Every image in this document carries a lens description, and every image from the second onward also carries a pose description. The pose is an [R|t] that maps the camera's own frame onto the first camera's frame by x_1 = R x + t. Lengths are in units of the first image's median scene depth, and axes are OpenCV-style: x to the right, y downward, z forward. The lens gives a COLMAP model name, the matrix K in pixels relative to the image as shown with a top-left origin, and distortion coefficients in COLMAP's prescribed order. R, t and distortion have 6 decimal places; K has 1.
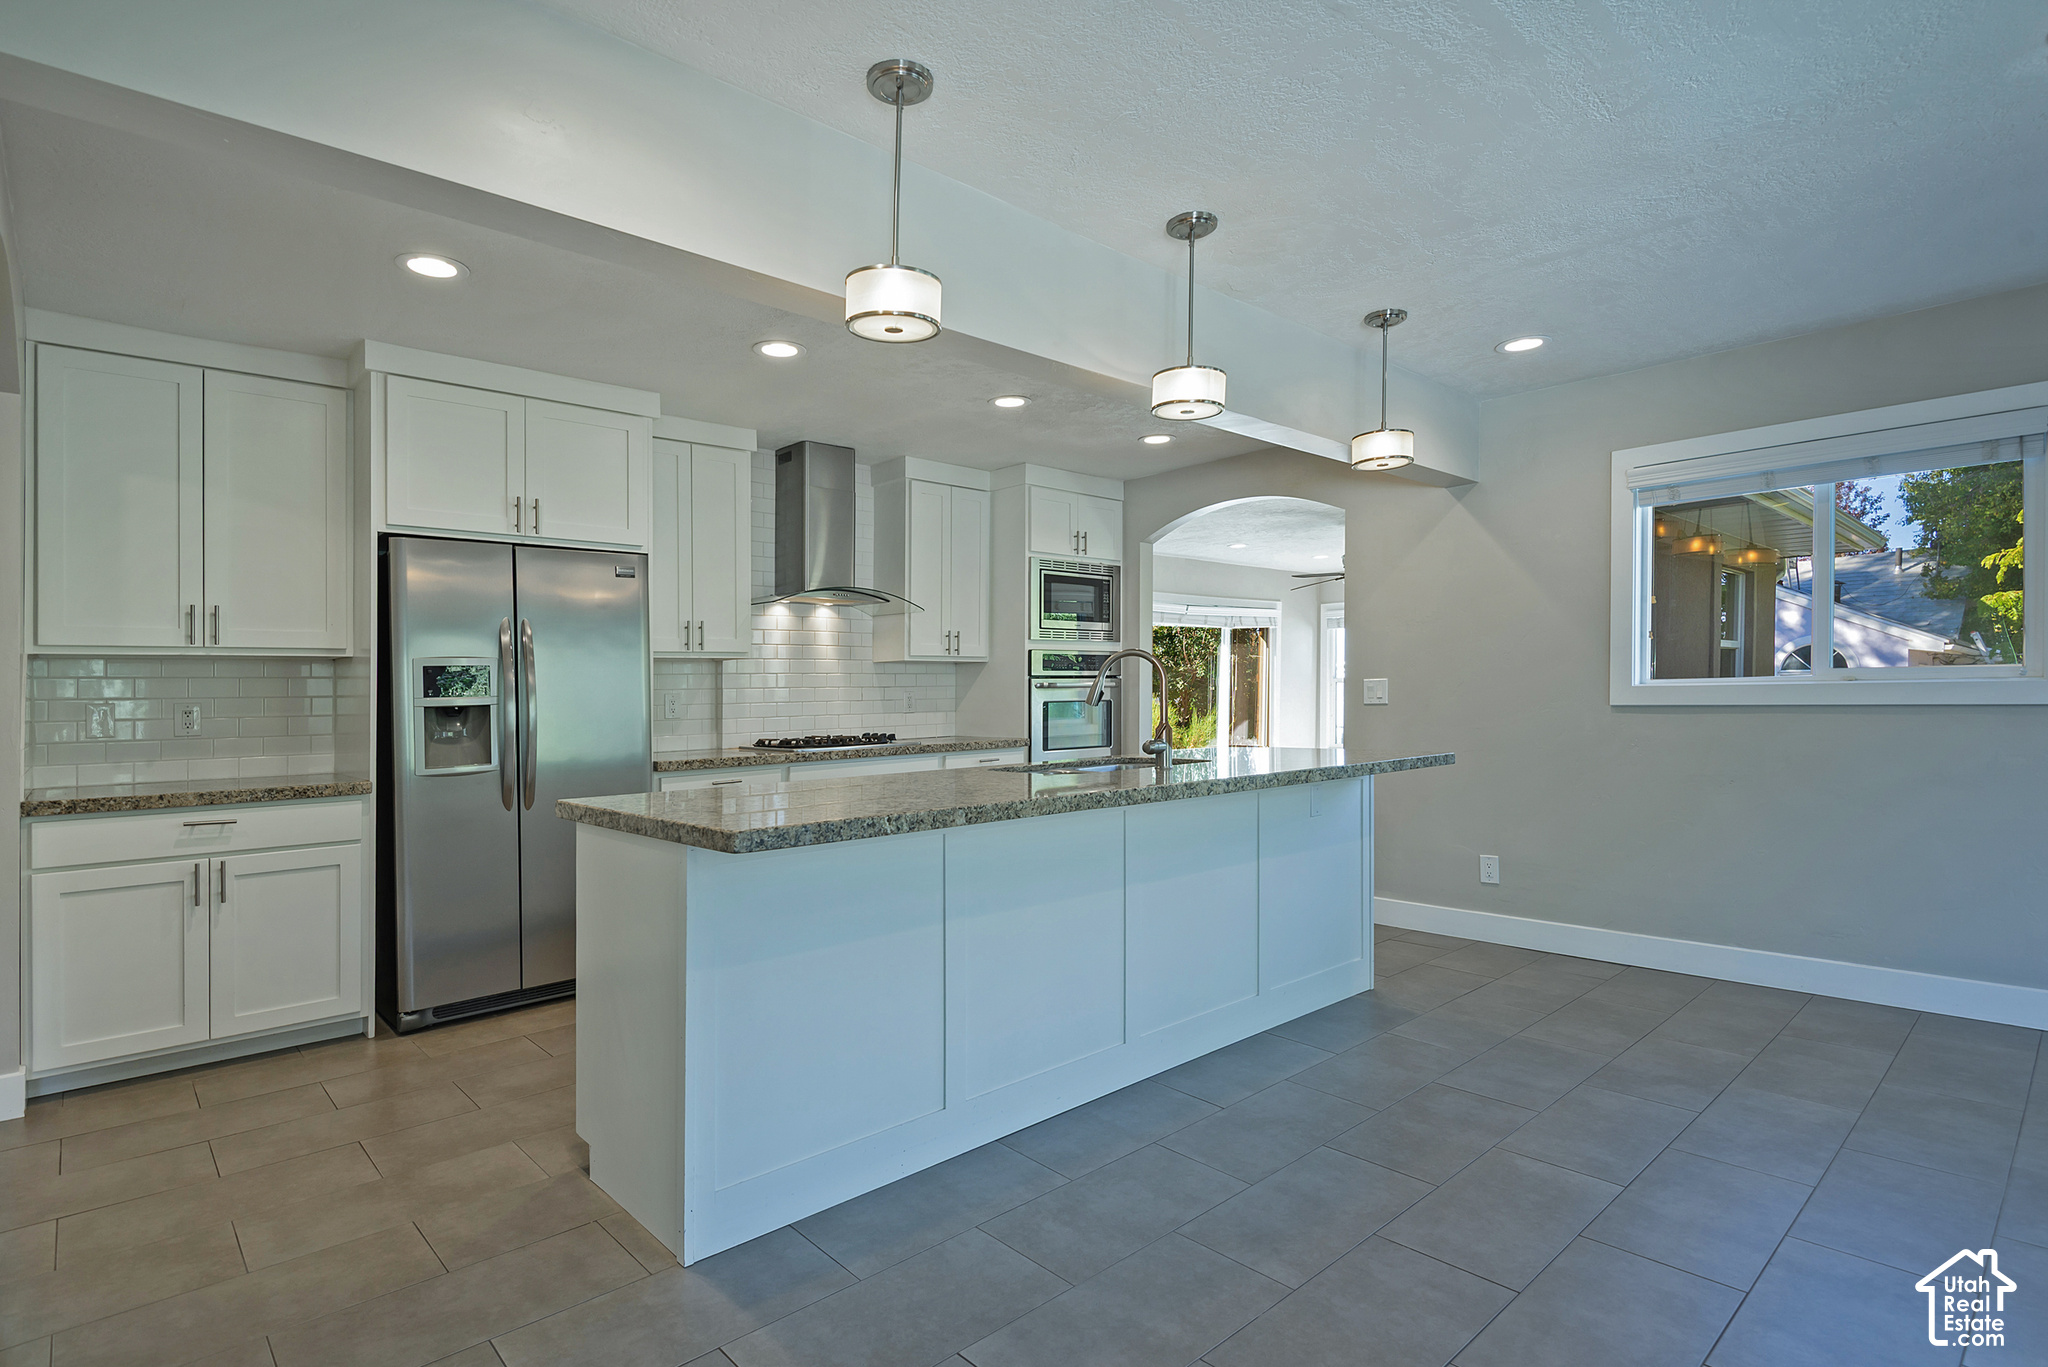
lens RADIAL K [[1020.7, 0, 995.8], [0, 1020.7, 681.4], [0, 0, 1]] dist [0.015685, -0.014468]
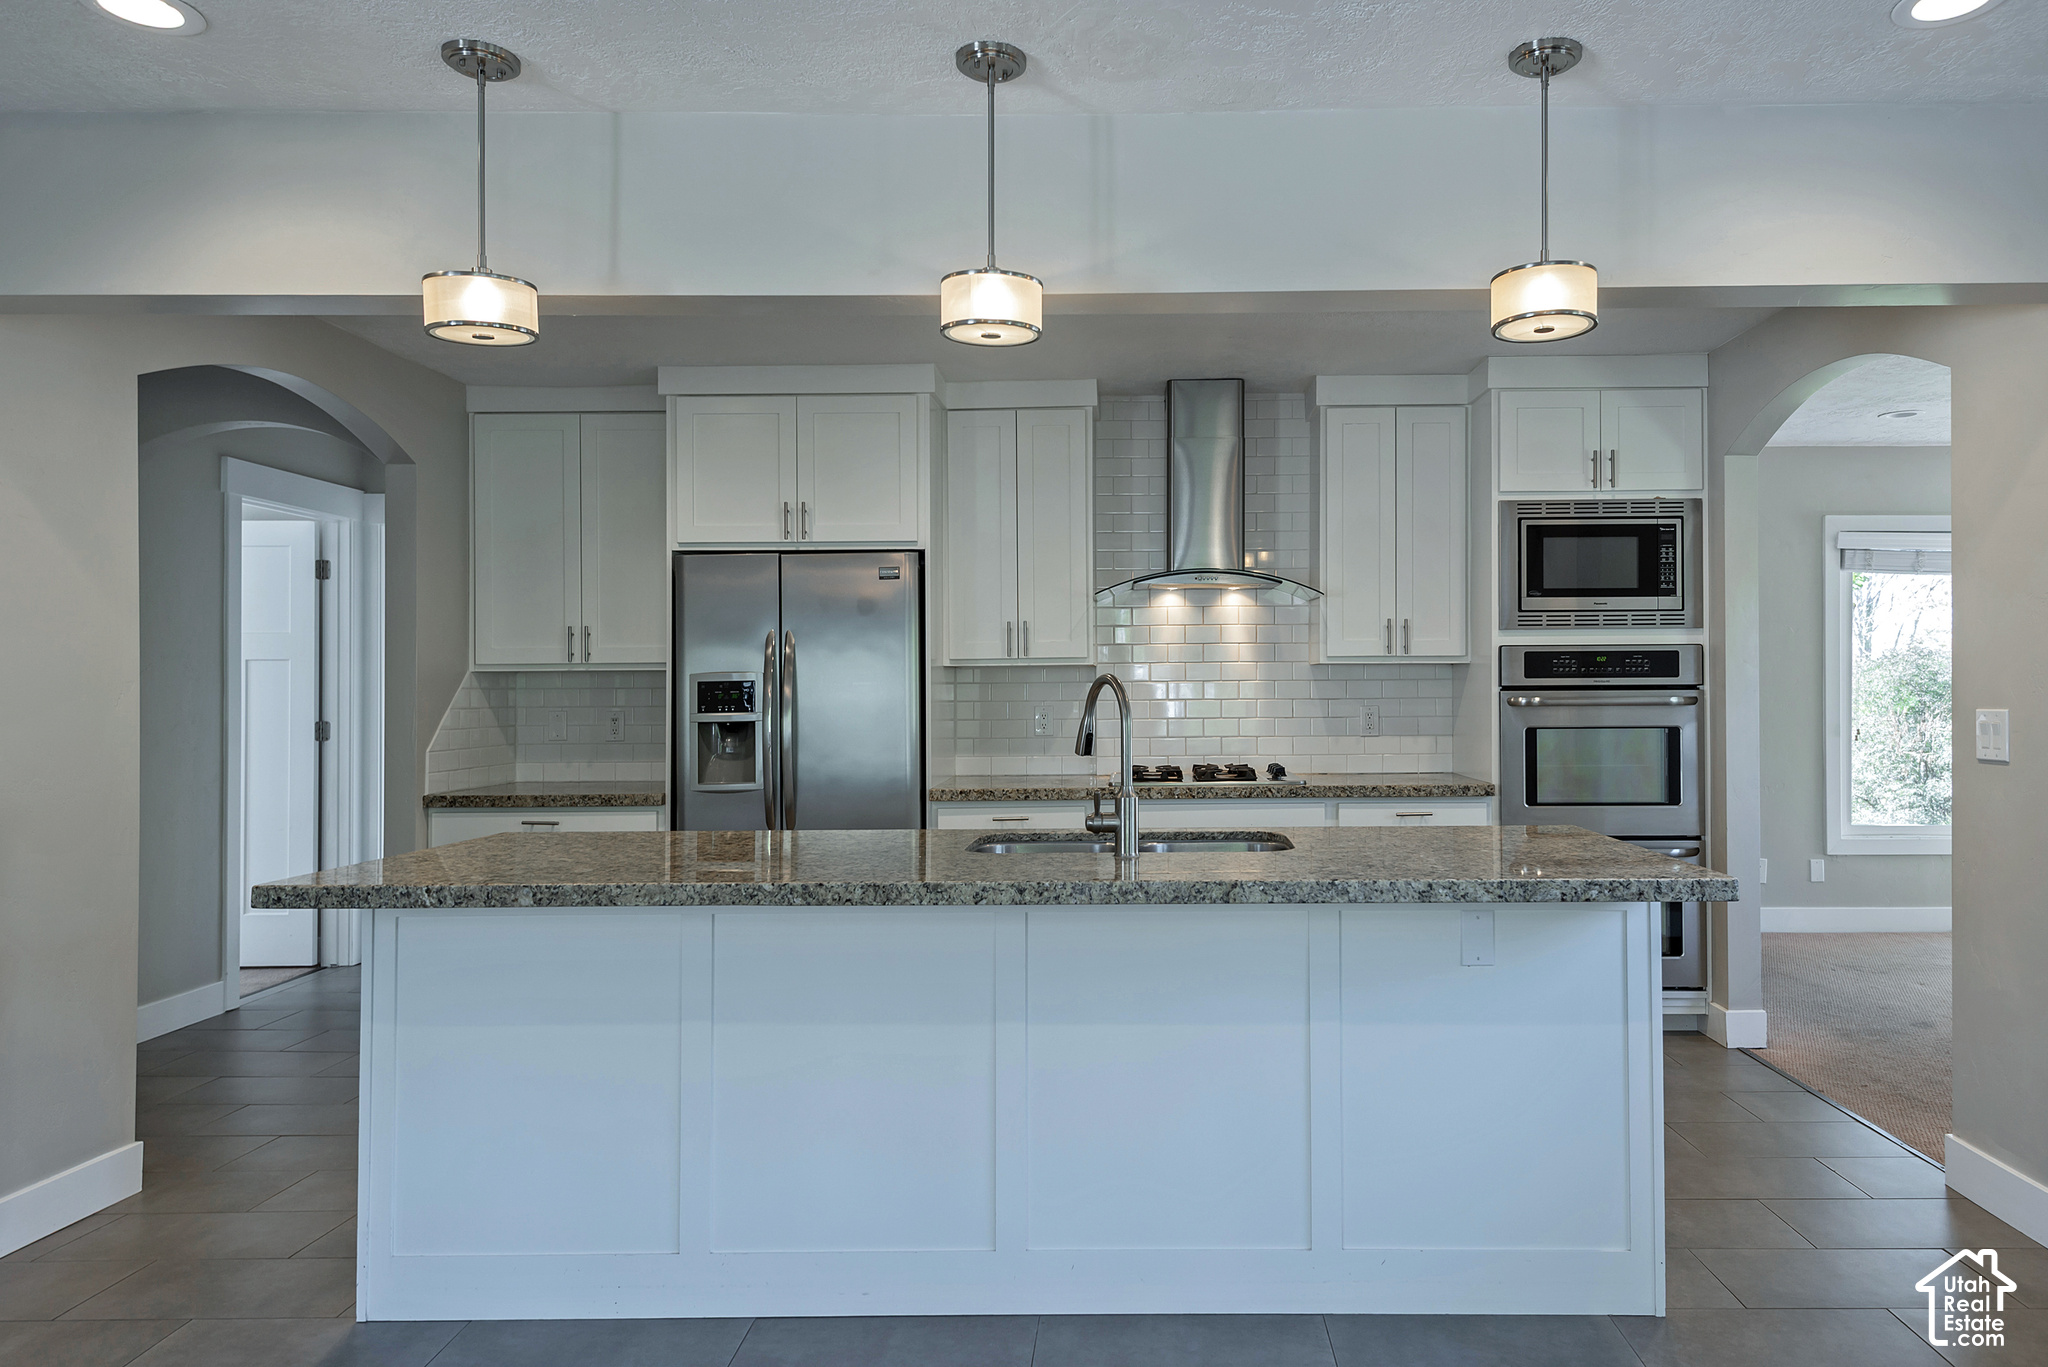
lens RADIAL K [[1312.5, 0, 1014.2], [0, 1312.5, 675.7], [0, 0, 1]] dist [0.020147, -0.004799]
pose [[0.733374, 0.001534, -0.679824, 0.543727], [0.005087, 0.999957, 0.007743, -0.029251], [0.679806, -0.009137, 0.733335, 0.267798]]
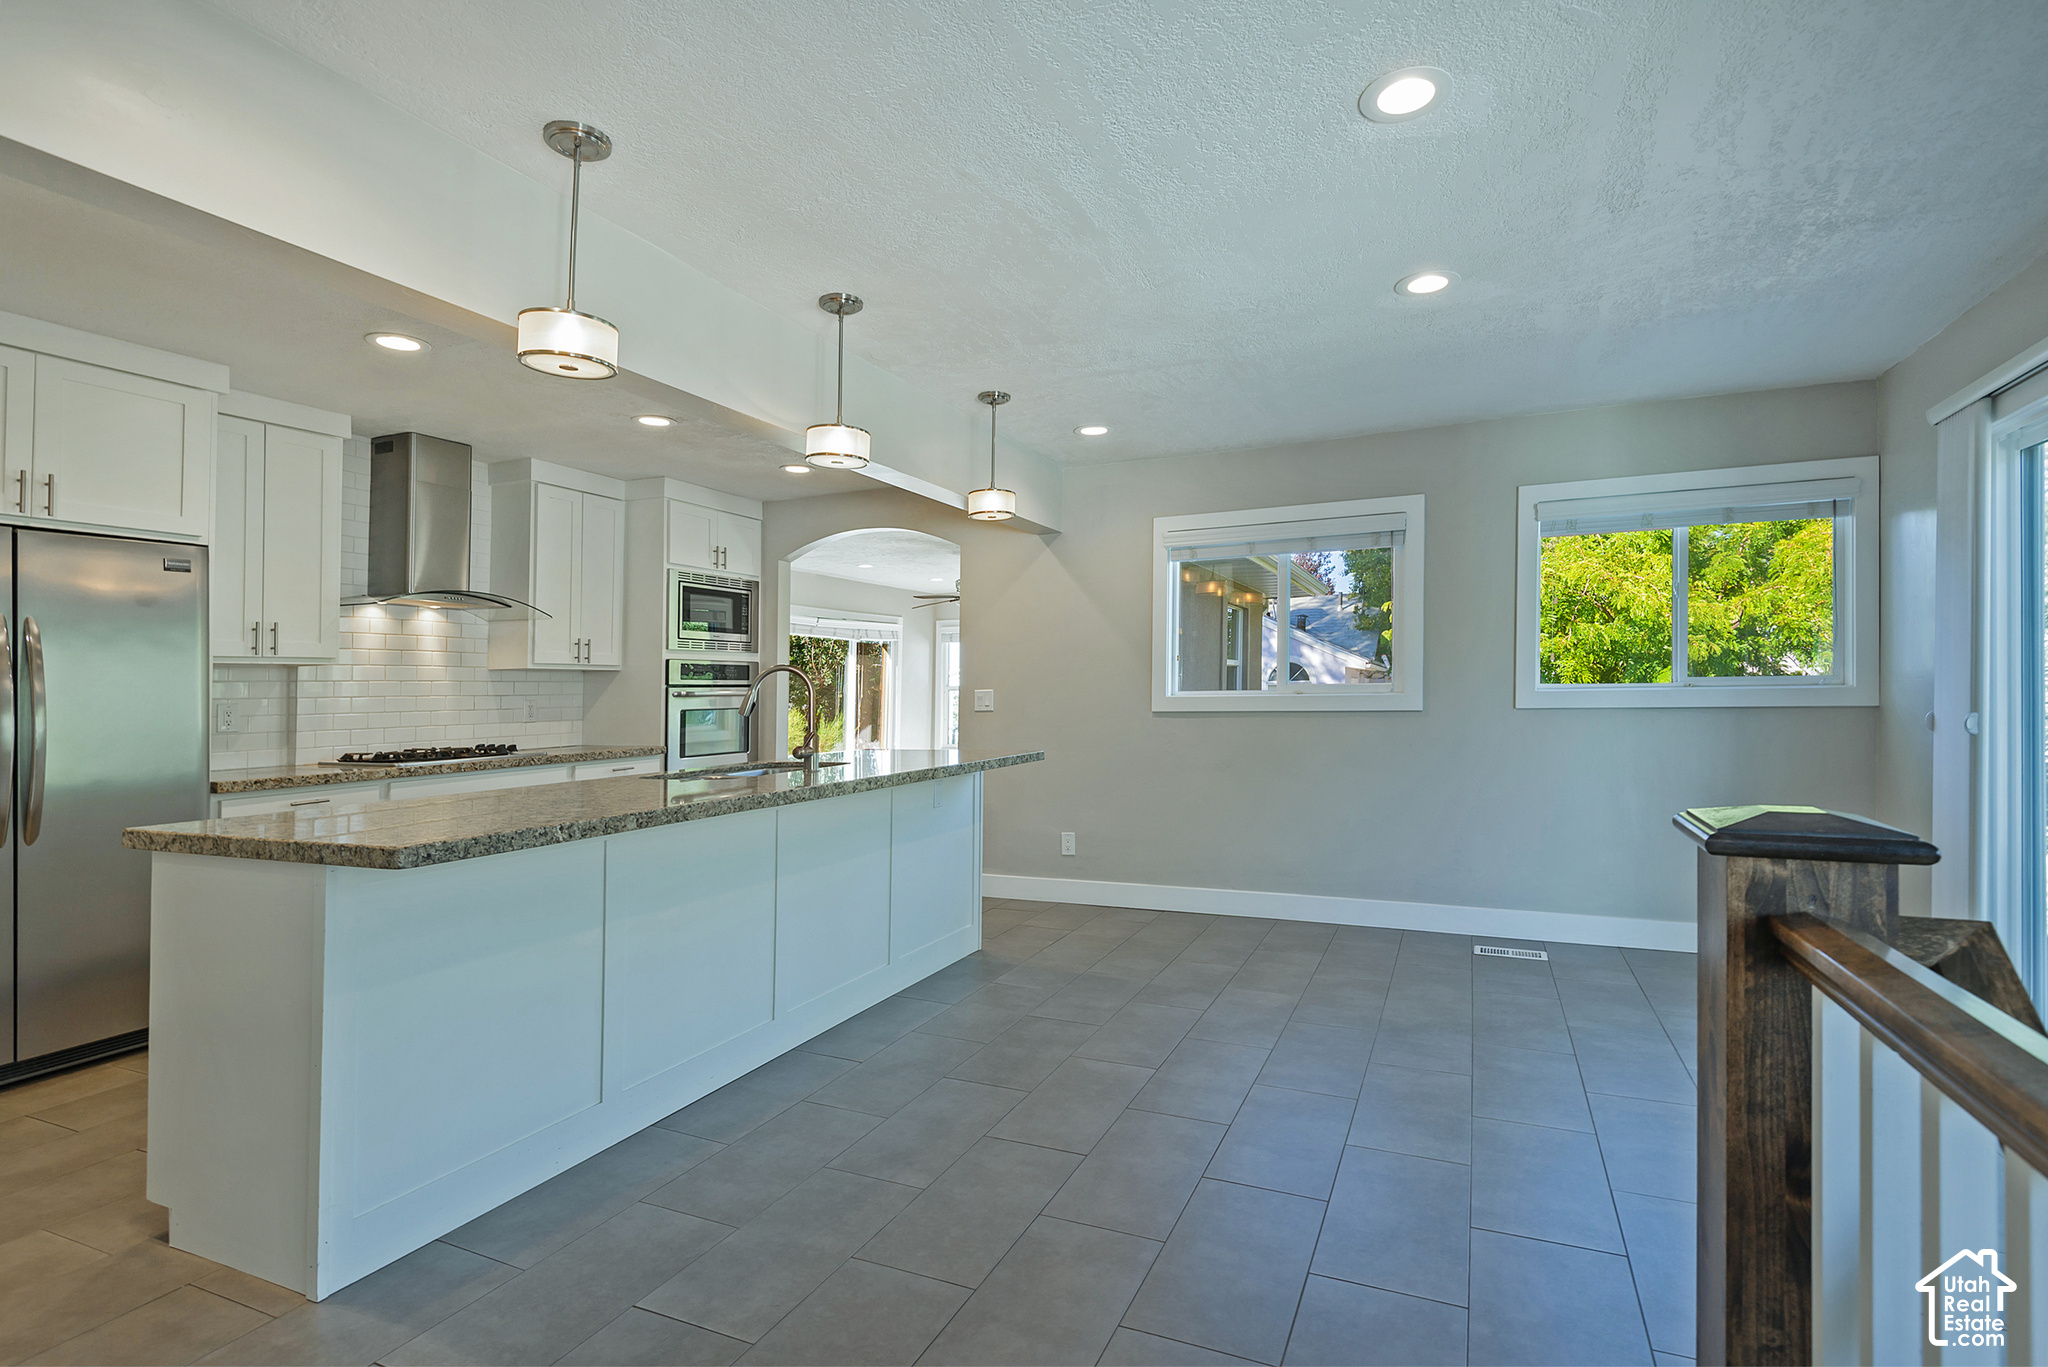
lens RADIAL K [[975.6, 0, 1052.7], [0, 975.6, 664.0], [0, 0, 1]] dist [0.008826, -0.006760]
pose [[0.908456, 0.014273, 0.417737, -0.035601], [-0.004821, 0.999708, -0.023673, -0.007345], [-0.417953, 0.019492, 0.908260, -0.076198]]
